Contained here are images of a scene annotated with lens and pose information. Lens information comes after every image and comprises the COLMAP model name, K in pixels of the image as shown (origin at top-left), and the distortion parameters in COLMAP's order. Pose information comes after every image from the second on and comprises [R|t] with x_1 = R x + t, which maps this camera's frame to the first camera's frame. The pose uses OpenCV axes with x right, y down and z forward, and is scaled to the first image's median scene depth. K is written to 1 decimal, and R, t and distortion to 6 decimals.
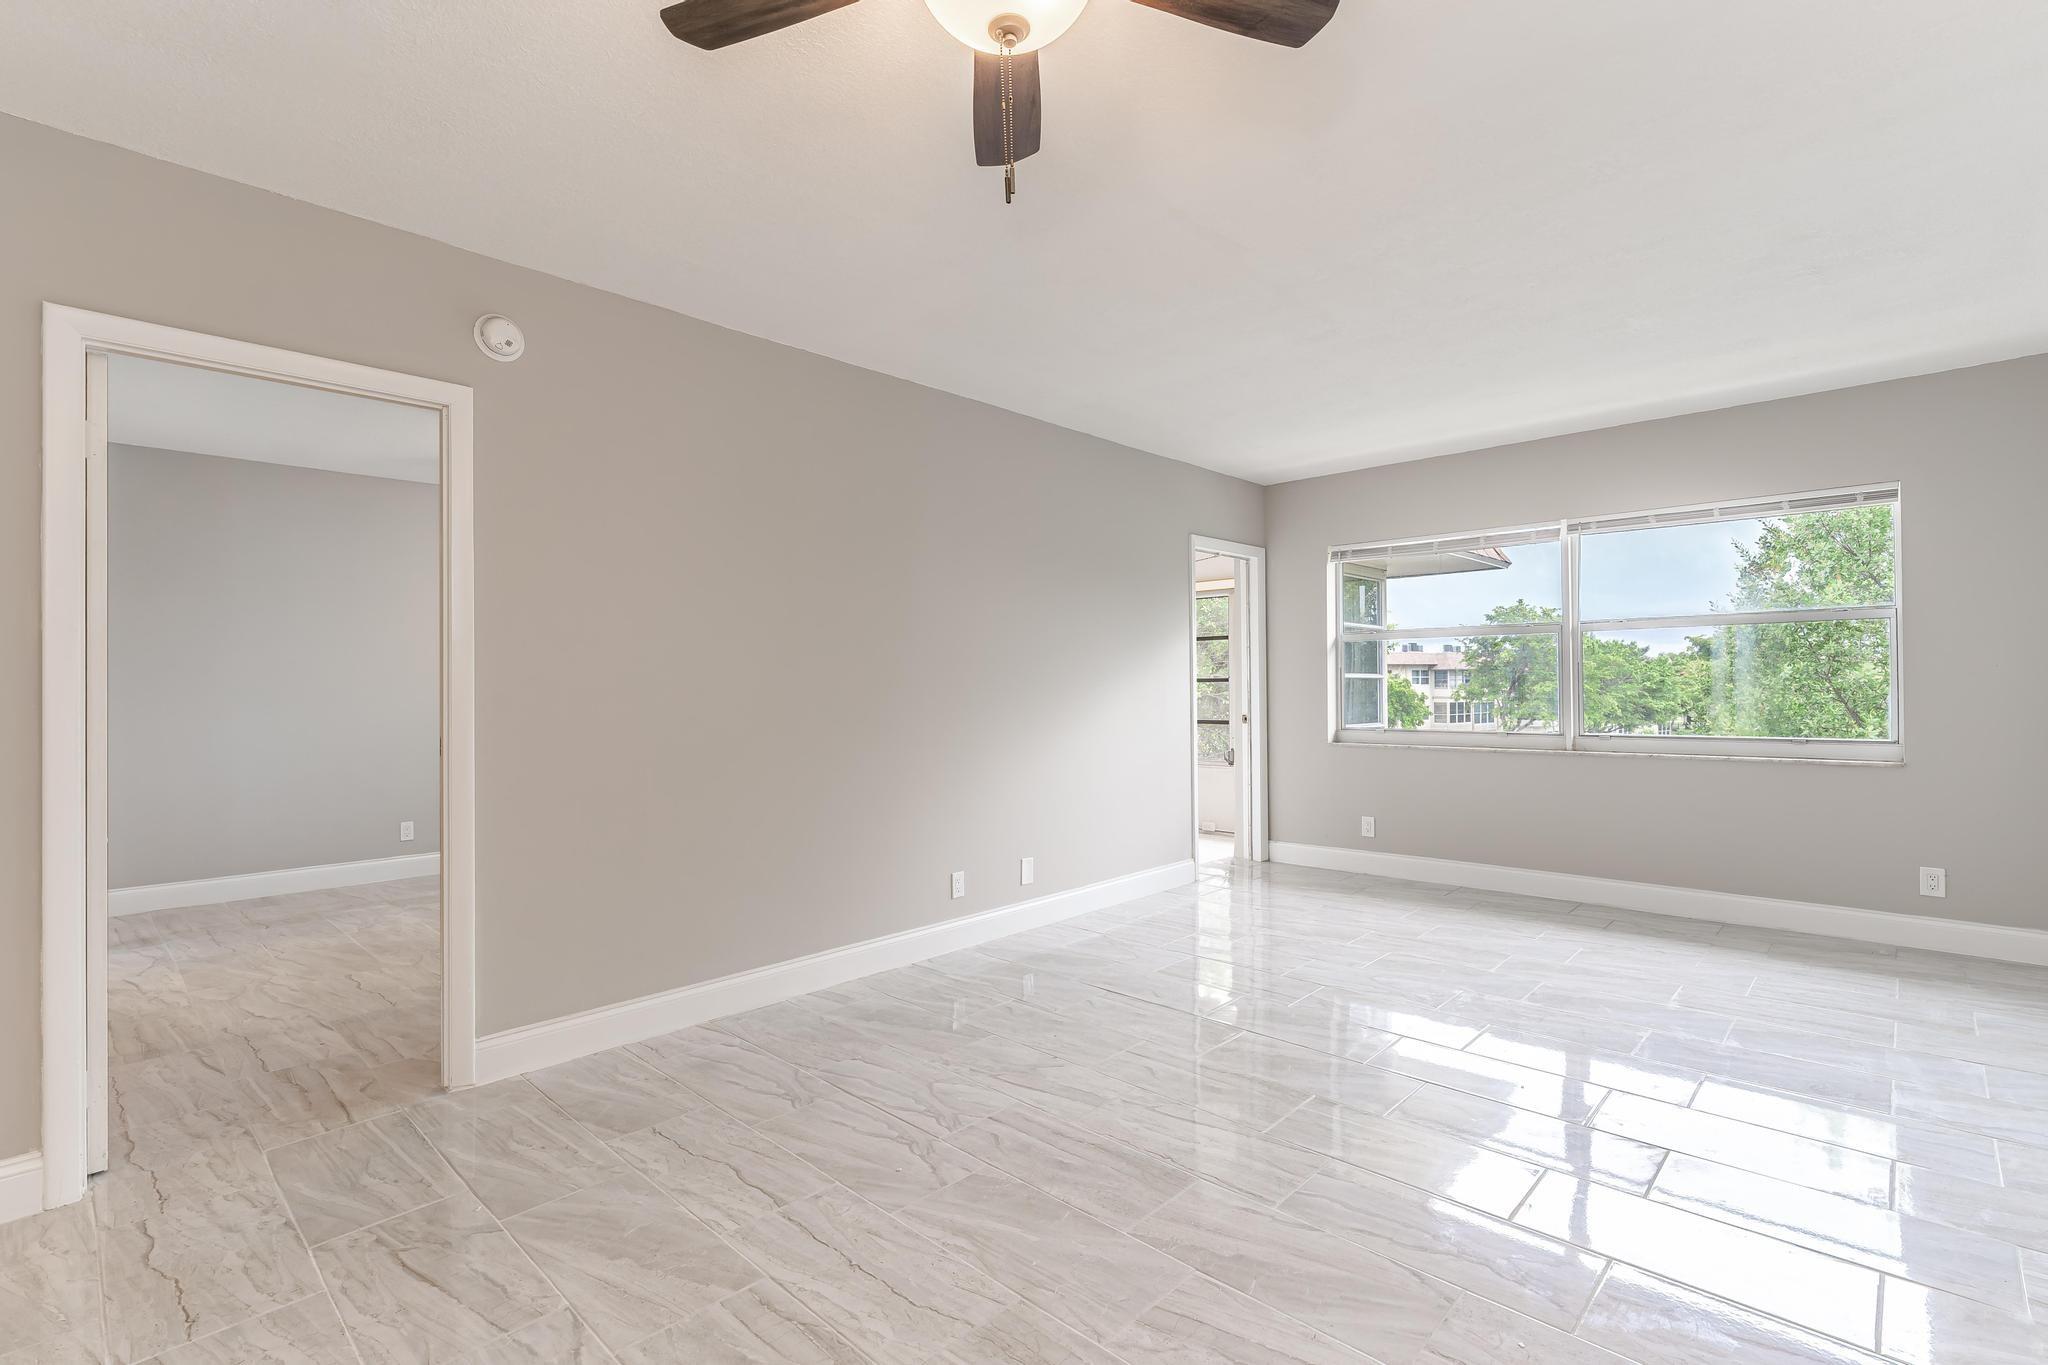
lens RADIAL K [[940.7, 0, 1024.1], [0, 940.7, 683.5], [0, 0, 1]] dist [0.002906, -0.000225]
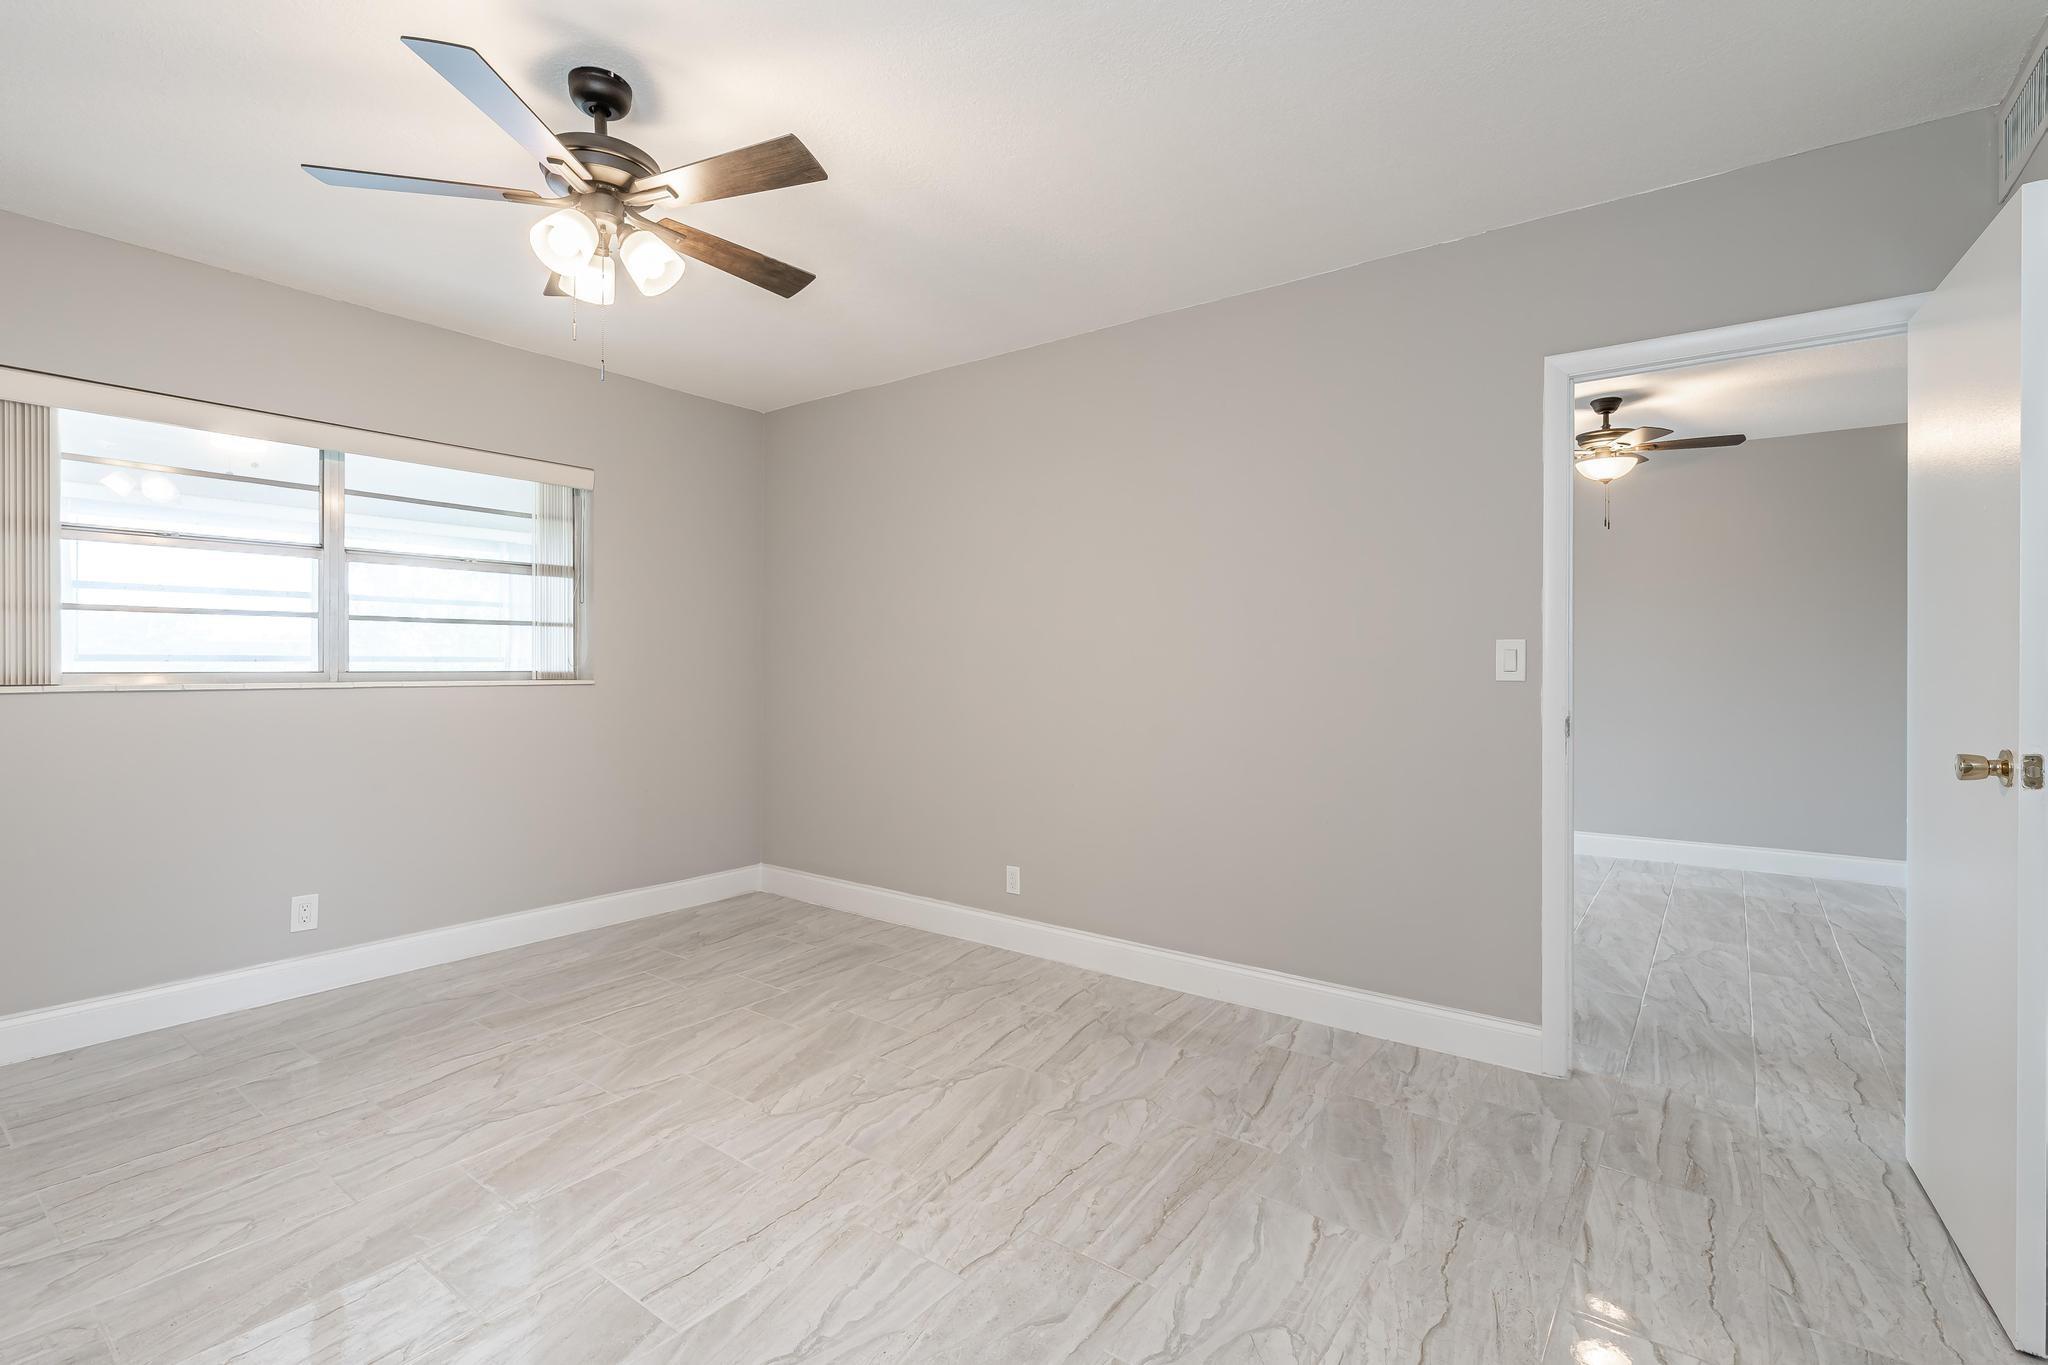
lens RADIAL K [[940.7, 0, 1024.3], [0, 940.7, 672.6], [0, 0, 1]] dist [0.002906, -0.000225]
pose [[-0.122636, -0.003174, 0.992447, -1.582739], [-0.003164, 0.999991, 0.002808, 0.008374], [-0.992447, -0.002796, -0.122645, 1.756022]]
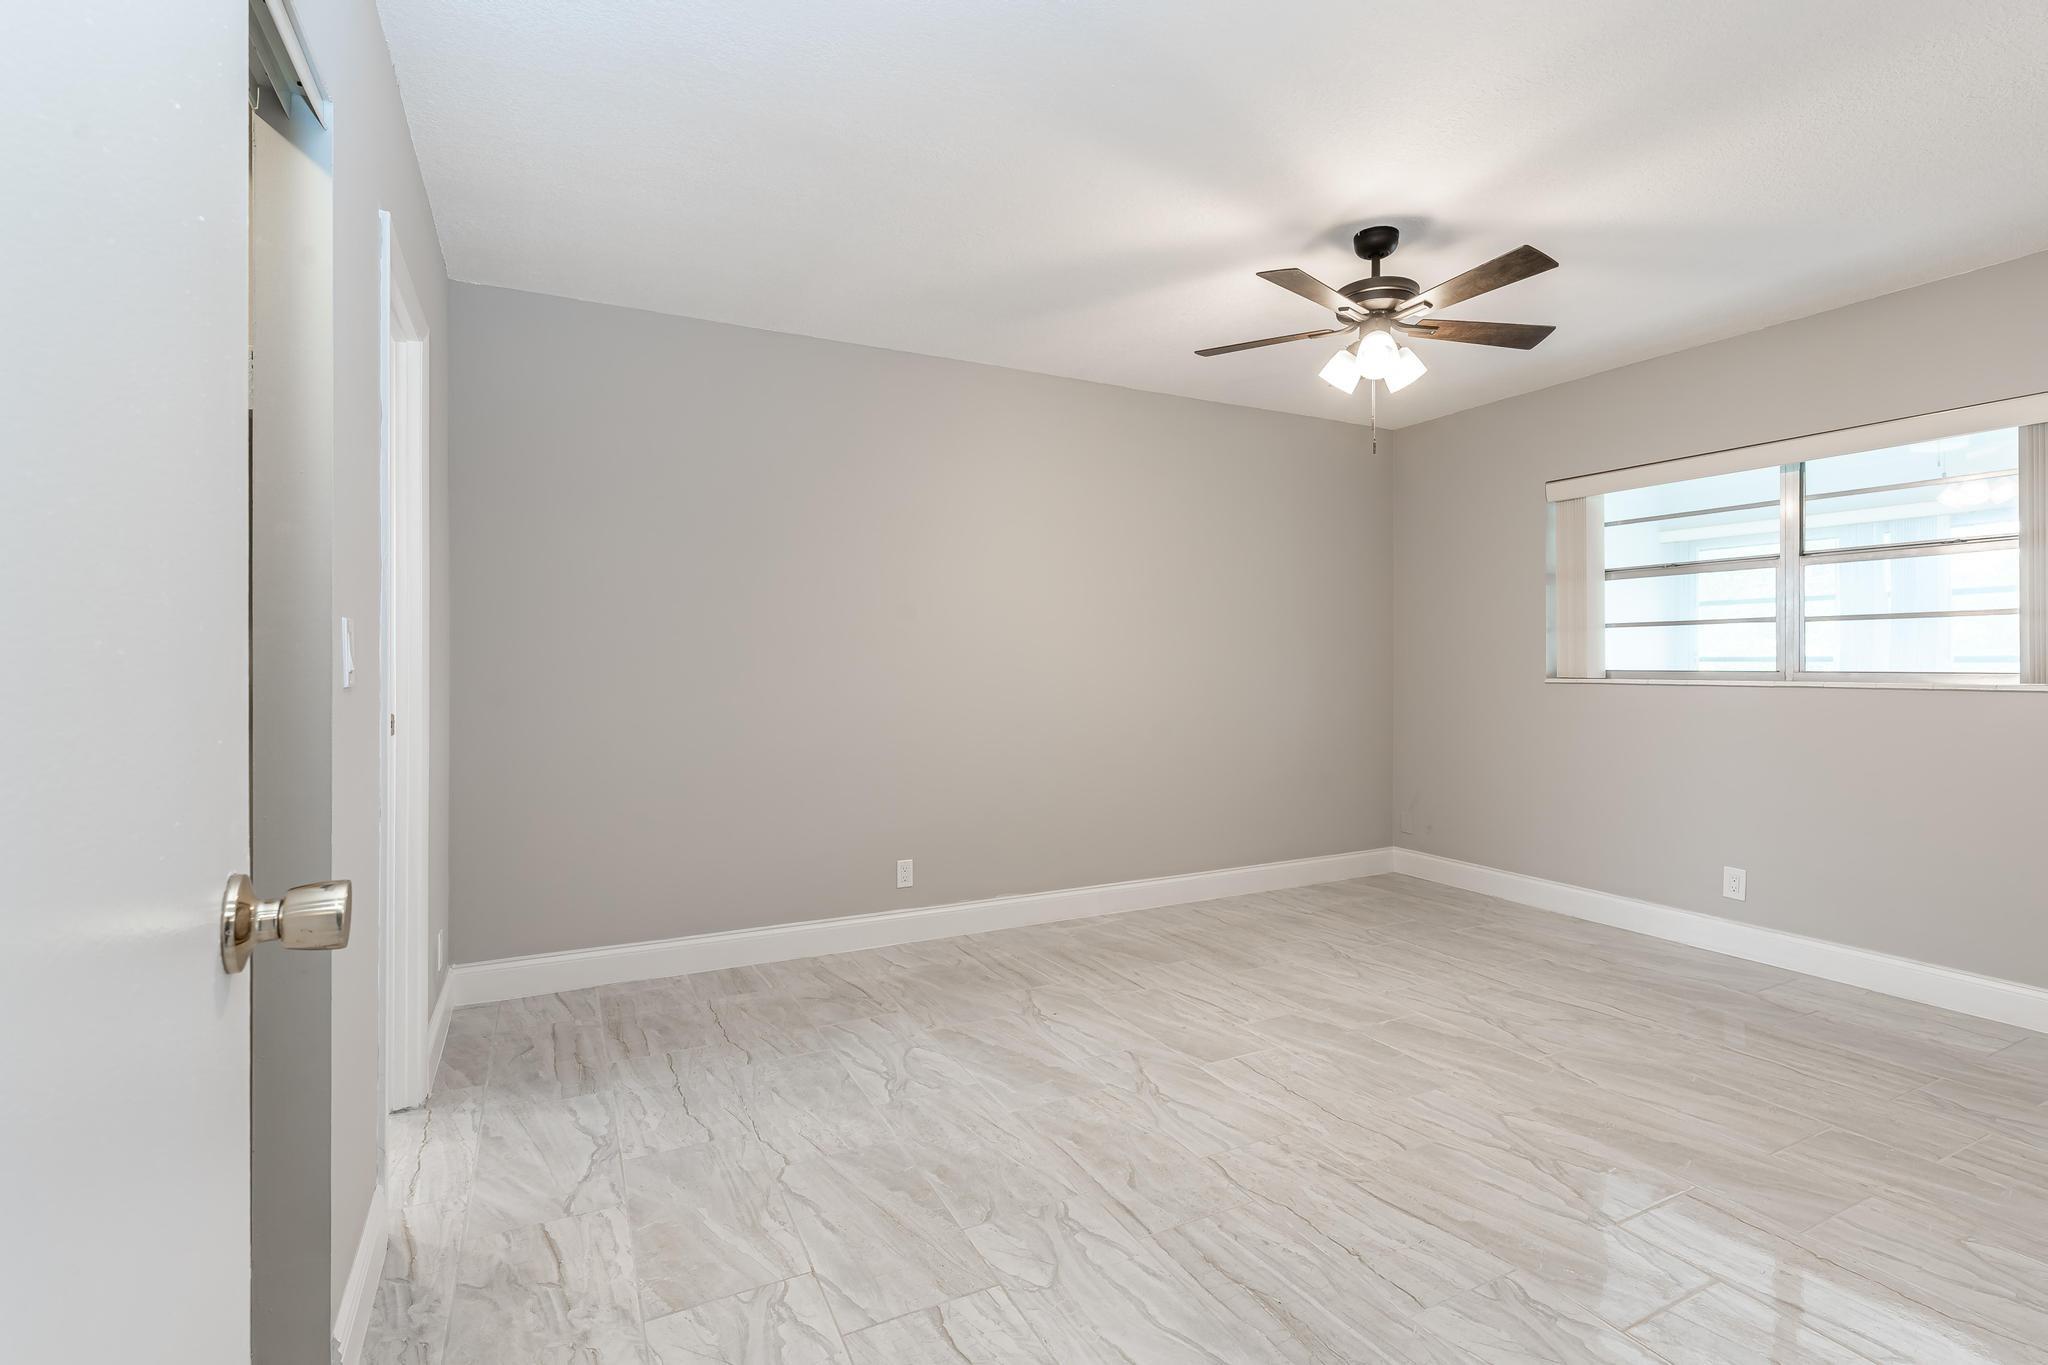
lens RADIAL K [[940.7, 0, 1024.2], [0, 940.7, 672.6], [0, 0, 1]] dist [0.002906, -0.000225]
pose [[0.941049, 0.007366, -0.338191, -0.760300], [-0.004119, 0.999938, 0.010319, 0.005941], [0.338246, -0.008318, 0.941021, 0.860828]]
